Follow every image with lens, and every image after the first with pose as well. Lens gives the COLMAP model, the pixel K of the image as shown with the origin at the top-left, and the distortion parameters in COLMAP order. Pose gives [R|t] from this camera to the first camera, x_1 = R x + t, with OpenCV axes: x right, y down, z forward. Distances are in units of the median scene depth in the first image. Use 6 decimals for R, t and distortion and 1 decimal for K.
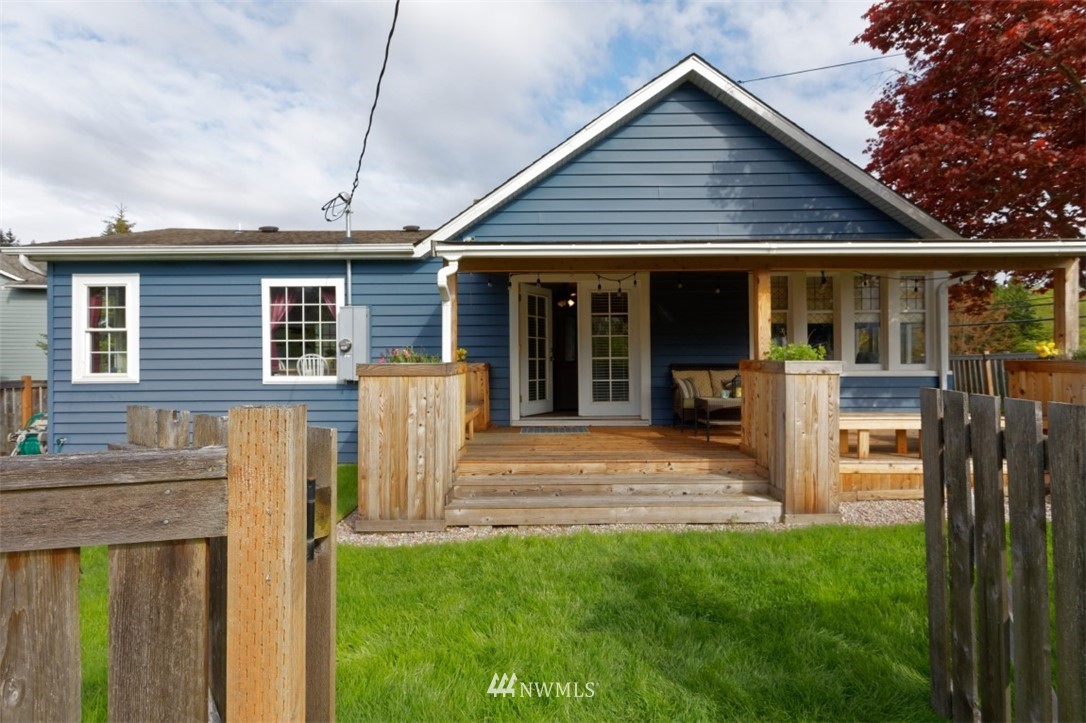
lens RADIAL K [[530.2, 0, 543.5], [0, 530.2, 355.7], [0, 0, 1]] dist [0.001062, 0.000174]
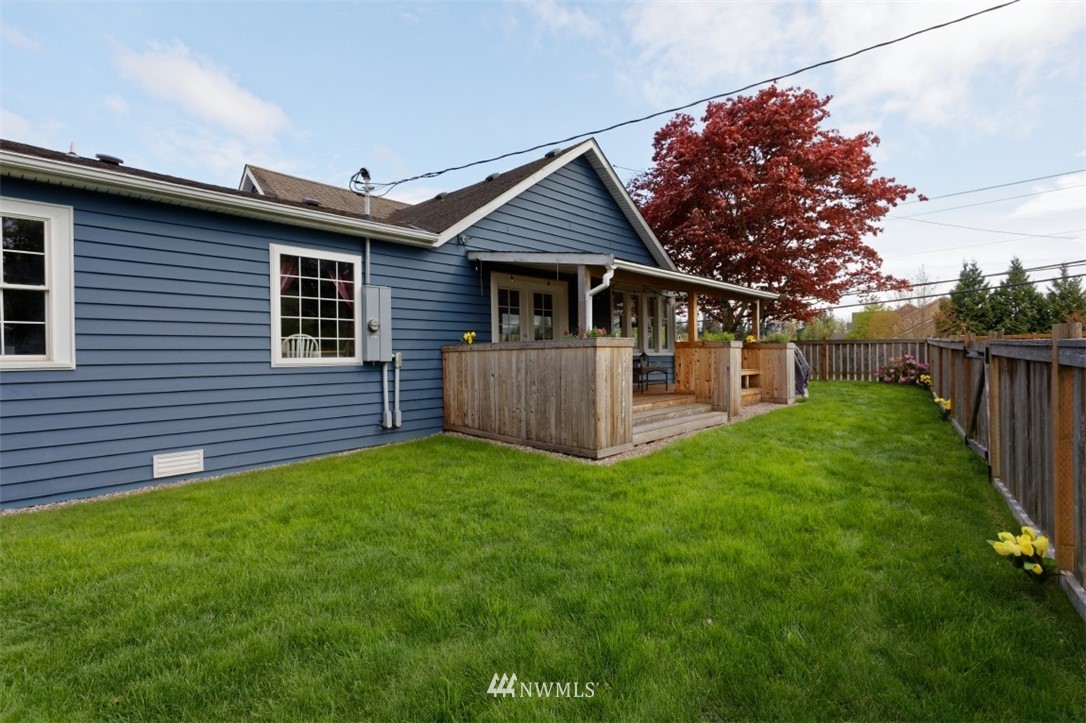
lens RADIAL K [[530.2, 0, 546.4], [0, 530.2, 360.6], [0, 0, 1]] dist [0.001062, 0.000174]
pose [[0.666627, -0.008849, 0.745339, -0.872080], [0.004504, 0.999959, 0.007843, 0.038026], [-0.745378, -0.001872, 0.666640, 0.105139]]
